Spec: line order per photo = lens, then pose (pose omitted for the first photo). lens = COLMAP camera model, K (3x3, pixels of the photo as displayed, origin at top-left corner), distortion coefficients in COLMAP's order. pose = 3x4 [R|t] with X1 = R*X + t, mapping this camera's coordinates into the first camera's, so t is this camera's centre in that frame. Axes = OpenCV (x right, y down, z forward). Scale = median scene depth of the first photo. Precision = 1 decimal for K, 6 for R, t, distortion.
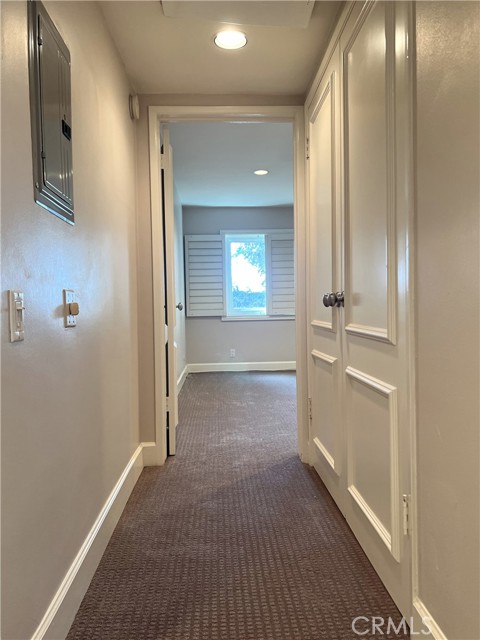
lens RADIAL K [[512.5, 0, 240.8], [0, 512.5, 322.9], [0, 0, 1]] dist [0.018474, 0.000049]
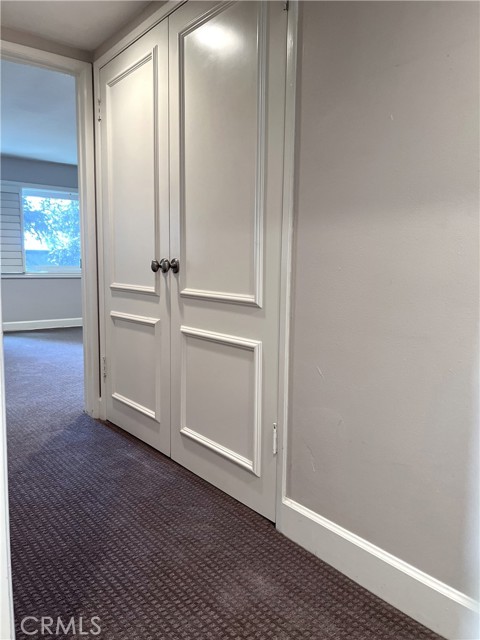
lens RADIAL K [[482.3, 0, 239.4], [0, 482.3, 323.7], [0, 0, 1]] dist [0.021376, -0.018132]
pose [[0.805256, -0.036151, 0.591825, -0.206862], [-0.016034, 0.996447, 0.082684, -0.006822], [-0.592711, -0.076071, 0.801815, 0.044707]]
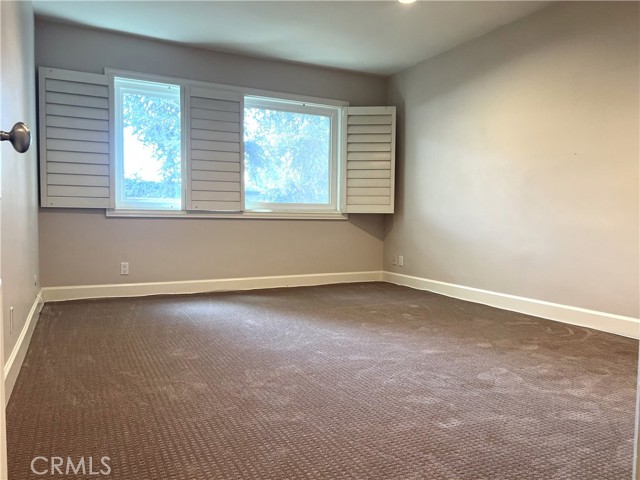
lens RADIAL K [[482.3, 0, 322.3], [0, 482.3, 241.7], [0, 0, 1]] dist [0.021376, -0.018132]
pose [[0.910673, 0.010976, 0.412982, -0.097796], [-0.023277, 0.999422, 0.024767, 0.013689], [-0.412471, -0.032168, 0.910403, 0.851957]]
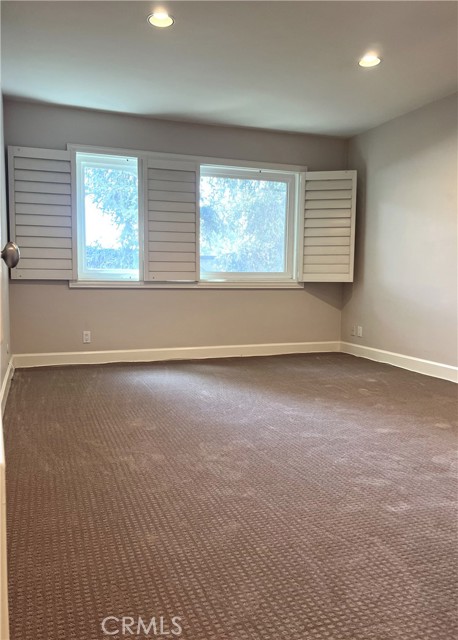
lens RADIAL K [[496.4, 0, 218.7], [0, 496.4, 321.0], [0, 0, 1]] dist [0.021623, -0.017672]
pose [[0.954063, 0.005493, 0.299555, -0.108456], [-0.026165, 0.997539, 0.065043, -0.018198], [-0.298461, -0.069893, 0.951859, 0.813155]]
